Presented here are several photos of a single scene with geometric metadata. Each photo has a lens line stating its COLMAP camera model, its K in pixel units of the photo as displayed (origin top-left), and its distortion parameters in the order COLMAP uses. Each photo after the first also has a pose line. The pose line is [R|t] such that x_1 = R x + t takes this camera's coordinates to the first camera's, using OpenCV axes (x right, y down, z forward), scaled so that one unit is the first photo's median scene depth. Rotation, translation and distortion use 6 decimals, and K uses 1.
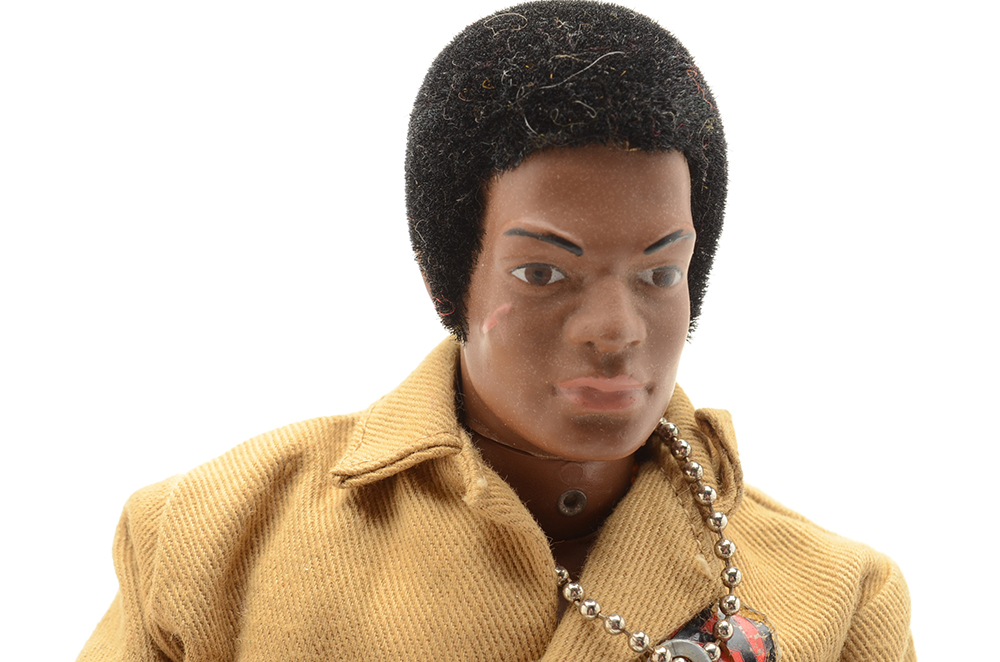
lens RADIAL K [[2217.6, 0, 504.6], [0, 2217.6, 331.2], [0, 0, 1]] dist [0.233666, 0.000000]
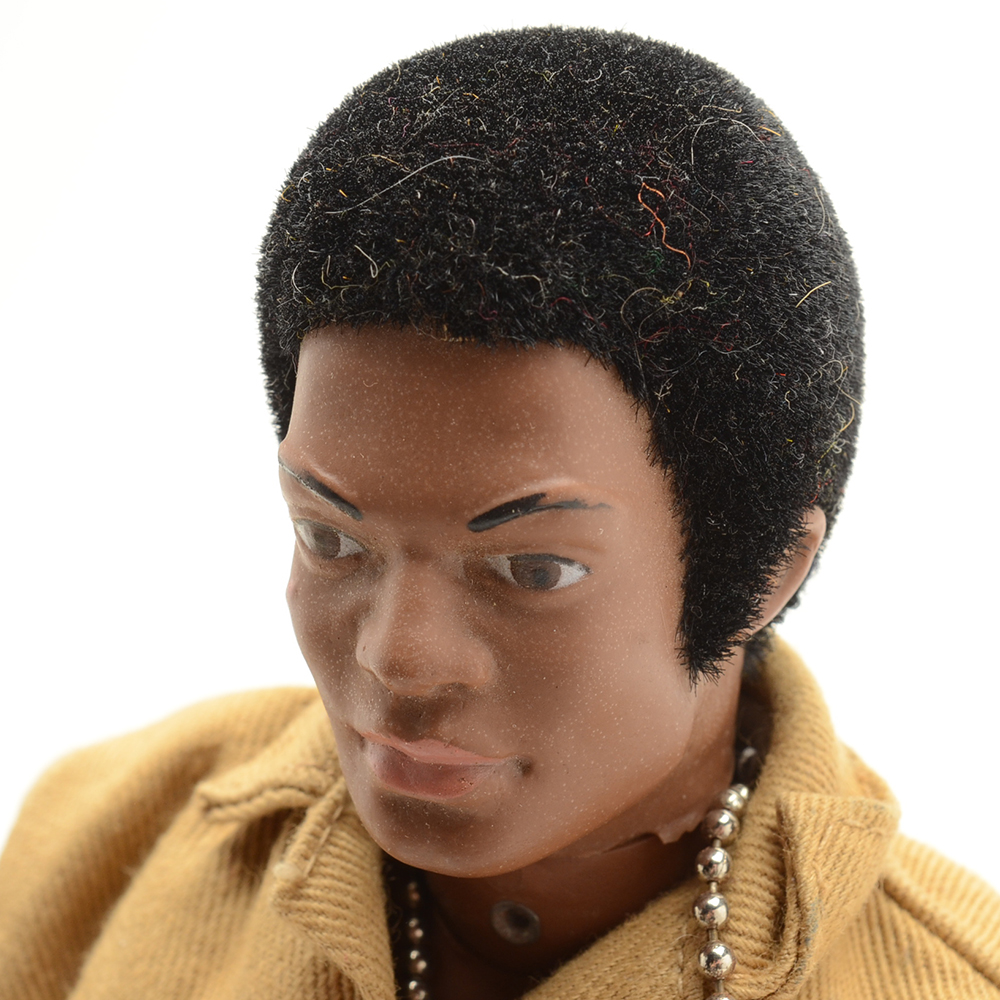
lens RADIAL K [[3322.4, 0, 500.9], [0, 3322.4, 500.3], [0, 0, 1]] dist [0.054844, 0.000000]
pose [[0.804143, 0.133322, -0.579291, 0.538609], [-0.072514, 0.989247, 0.127011, -0.145618], [0.589996, -0.060128, 0.805164, 0.346314]]
